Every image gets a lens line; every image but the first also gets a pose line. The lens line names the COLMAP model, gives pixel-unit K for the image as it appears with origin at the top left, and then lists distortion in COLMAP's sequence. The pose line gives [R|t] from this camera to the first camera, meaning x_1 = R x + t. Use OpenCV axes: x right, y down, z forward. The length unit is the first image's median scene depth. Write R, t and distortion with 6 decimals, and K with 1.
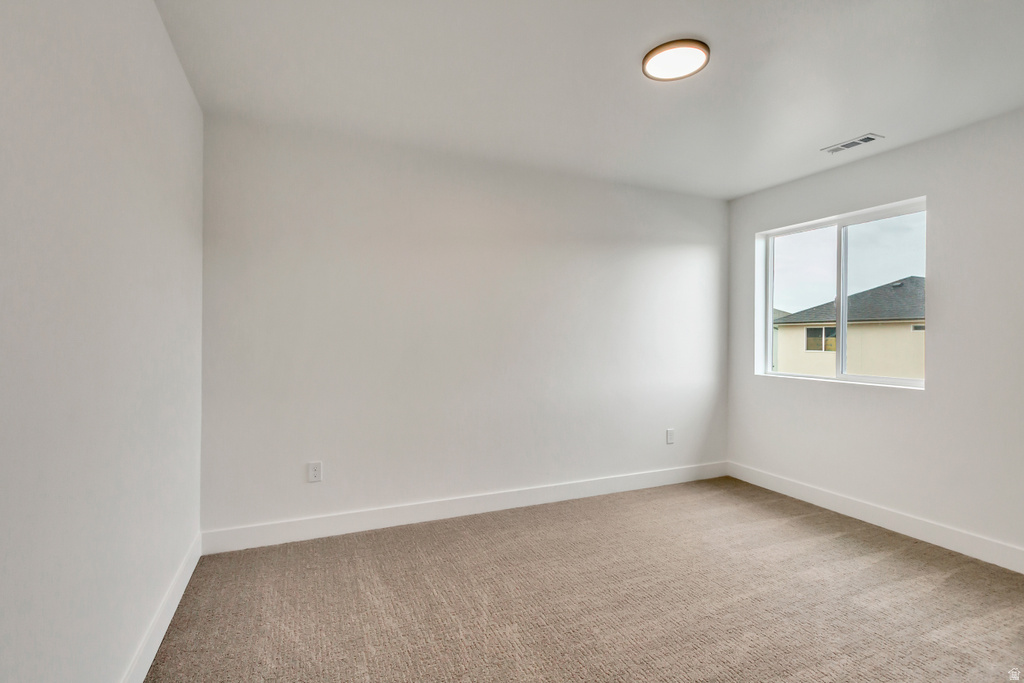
lens RADIAL K [[472.7, 0, 512.0], [0, 472.7, 341.5], [0, 0, 1]] dist [0.009403, -0.000352]
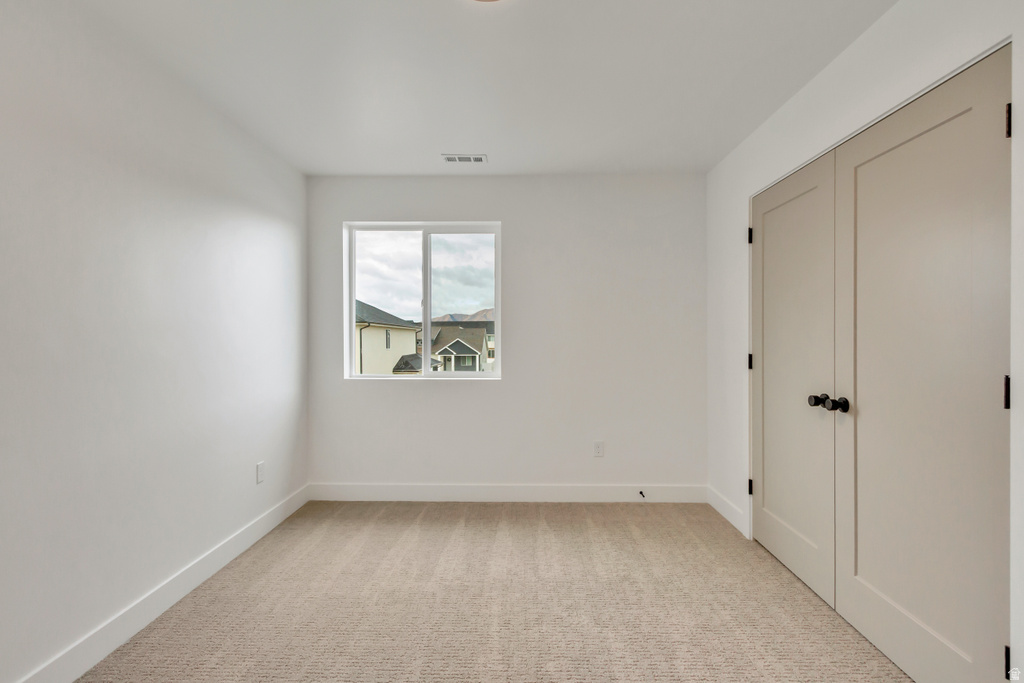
lens RADIAL K [[472.7, 0, 512.0], [0, 472.7, 341.5], [0, 0, 1]] dist [0.009403, -0.000352]
pose [[0.427092, -0.015700, 0.904072, -0.209753], [0.015255, 0.999832, 0.010156, -0.007232], [-0.904079, 0.009454, 0.427260, 0.418277]]
